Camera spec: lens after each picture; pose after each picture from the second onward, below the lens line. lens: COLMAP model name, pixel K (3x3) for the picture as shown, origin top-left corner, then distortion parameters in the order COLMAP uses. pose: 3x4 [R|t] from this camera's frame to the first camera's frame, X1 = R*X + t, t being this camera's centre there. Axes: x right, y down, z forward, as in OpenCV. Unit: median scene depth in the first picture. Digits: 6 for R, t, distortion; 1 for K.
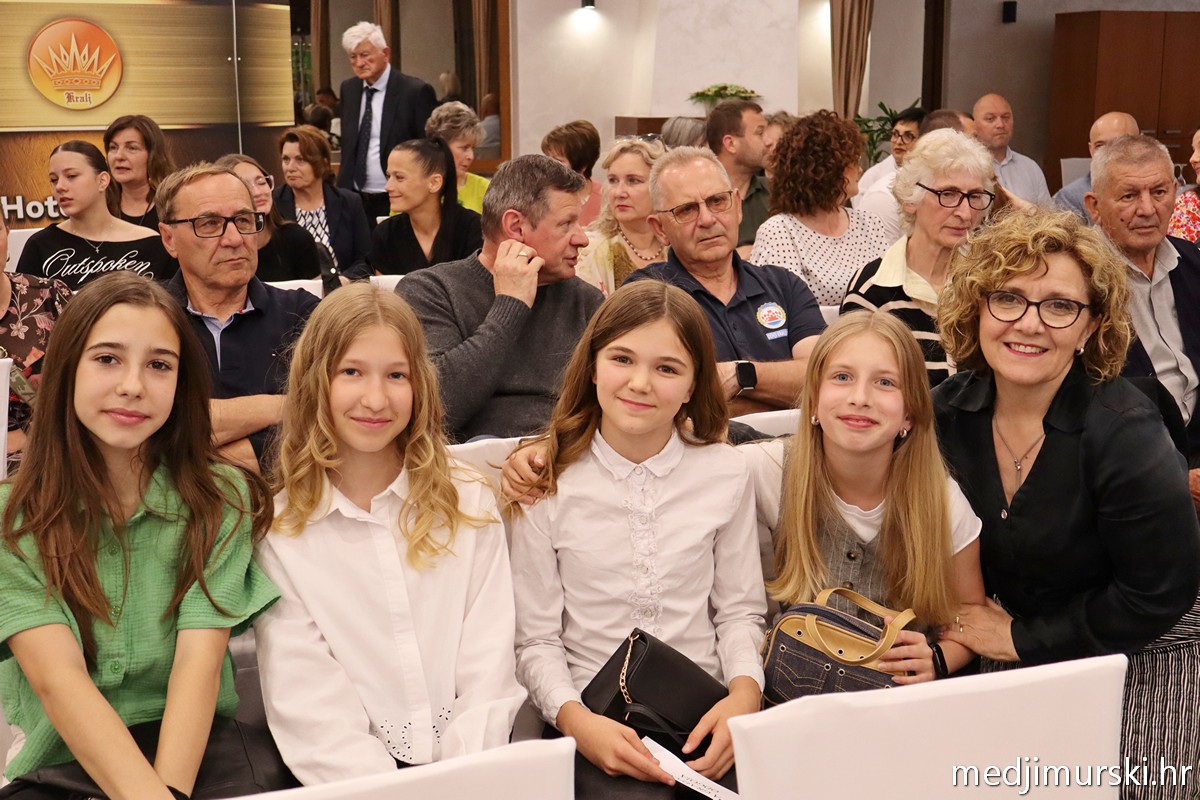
lens RADIAL K [[1484.1, 0, 600.0], [0, 1484.1, 400.0], [0, 0, 1]] dist [0.018925, -0.040955]
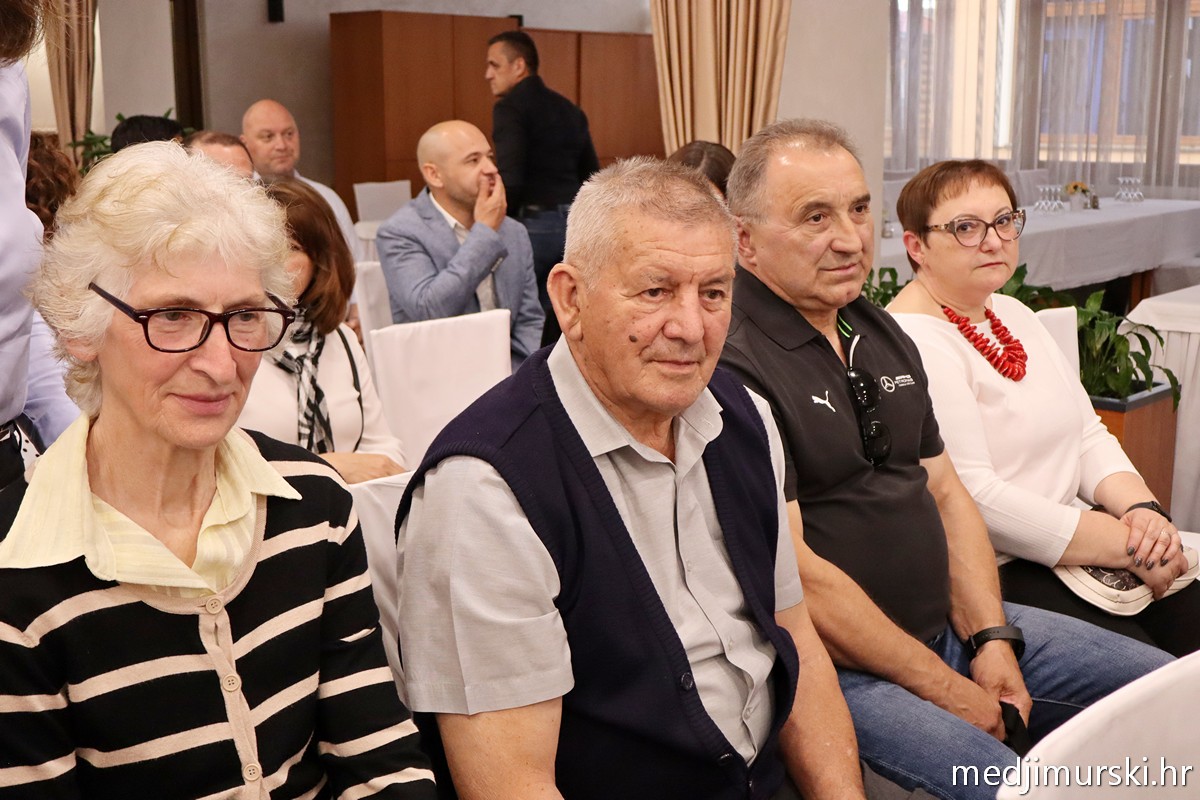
lens RADIAL K [[1484.1, 0, 600.0], [0, 1484.1, 400.0], [0, 0, 1]] dist [0.018925, -0.040955]
pose [[0.891680, -0.101383, 0.441166, 0.157719], [0.108888, 0.994019, 0.008350, -0.105068], [-0.439374, 0.040592, 0.897387, 0.598692]]
